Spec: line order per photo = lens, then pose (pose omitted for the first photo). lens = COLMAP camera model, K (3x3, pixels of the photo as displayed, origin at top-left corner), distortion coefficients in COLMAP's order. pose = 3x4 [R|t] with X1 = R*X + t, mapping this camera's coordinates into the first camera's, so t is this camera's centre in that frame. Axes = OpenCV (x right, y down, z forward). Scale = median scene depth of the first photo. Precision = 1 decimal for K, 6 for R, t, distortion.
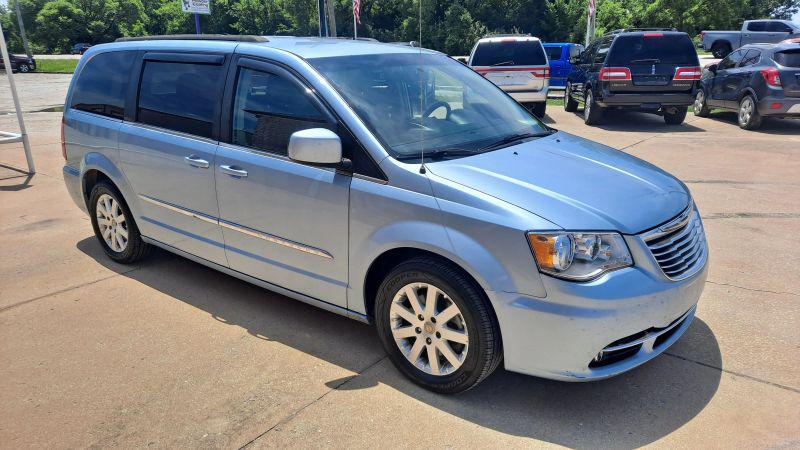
lens RADIAL K [[591.6, 0, 401.9], [0, 591.6, 227.8], [0, 0, 1]] dist [0.061123, -0.066855]
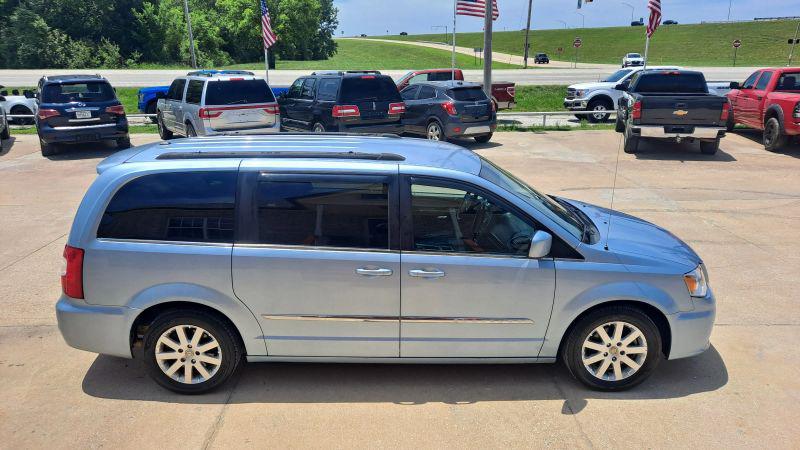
lens RADIAL K [[591.6, 0, 401.9], [0, 591.6, 227.8], [0, 0, 1]] dist [0.061123, -0.066855]
pose [[0.773272, -0.172668, 0.610111, -0.996863], [0.175683, 0.982881, 0.055500, -0.251669], [-0.609250, 0.064270, 0.790370, 0.099397]]
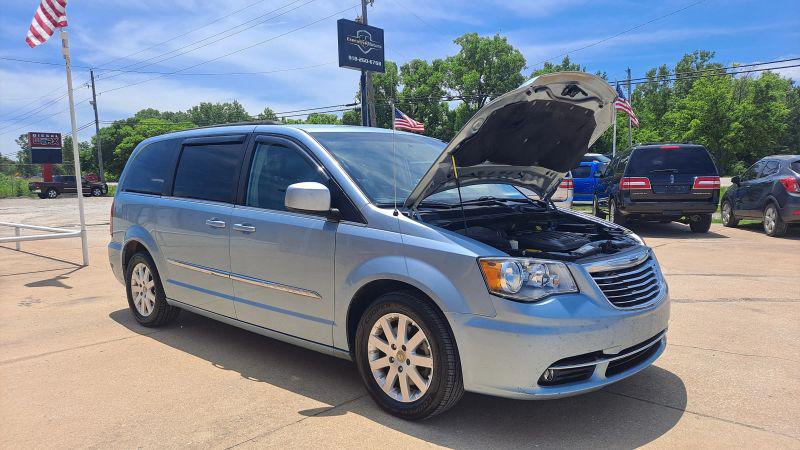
lens RADIAL K [[591.6, 0, 401.9], [0, 591.6, 227.8], [0, 0, 1]] dist [0.061123, -0.066855]
pose [[0.996965, 0.004545, -0.077718, 0.107293], [-0.020506, 0.978370, -0.205842, 0.131818], [0.075101, 0.206811, 0.975494, -0.093910]]
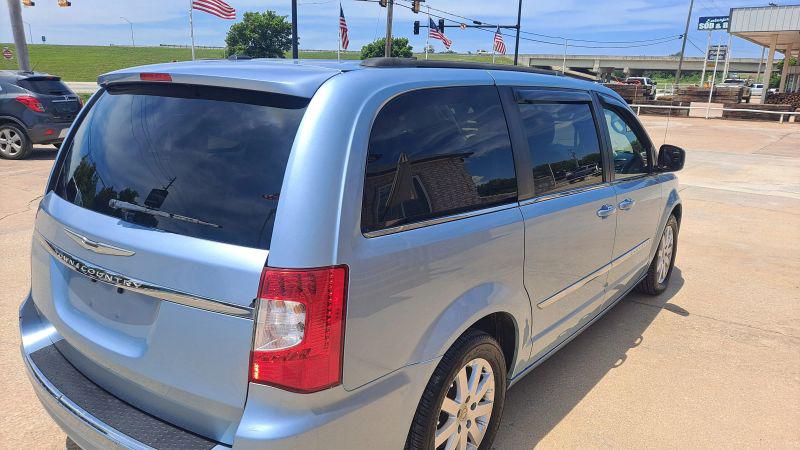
lens RADIAL K [[591.6, 0, 401.9], [0, 591.6, 227.8], [0, 0, 1]] dist [0.061123, -0.066855]
pose [[-0.031588, -0.227449, 0.973278, -1.260105], [0.264499, 0.937146, 0.227589, -0.388595], [-0.963868, 0.264620, 0.030558, 1.353246]]
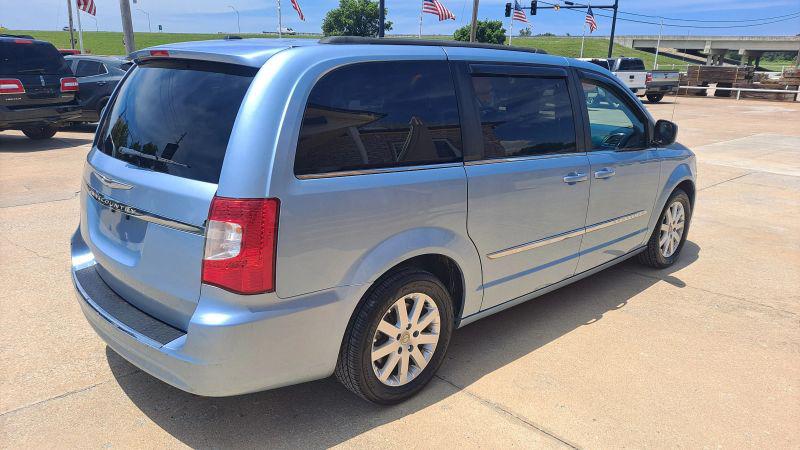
lens RADIAL K [[595.9, 0, 400.0], [0, 595.9, 225.0], [0, 0, 1]] dist [0.068396, -0.080116]
pose [[0.125325, -0.242672, 0.961979, -1.395587], [0.264984, 0.942587, 0.203258, -0.325954], [-0.956074, 0.229436, 0.182434, 1.180621]]
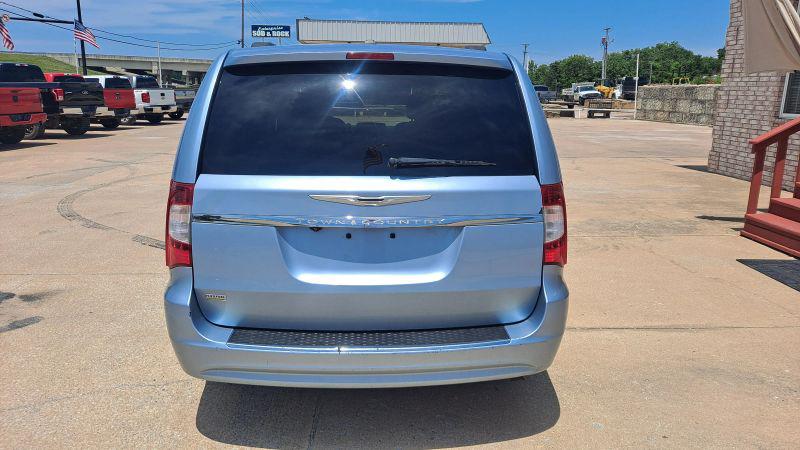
lens RADIAL K [[595.9, 0, 400.0], [0, 595.9, 225.0], [0, 0, 1]] dist [0.068396, -0.080116]
pose [[-0.670095, -0.154887, 0.725936, -1.203134], [0.210950, 0.897924, 0.386306, -0.550007], [-0.711669, 0.411997, -0.569021, 2.043434]]
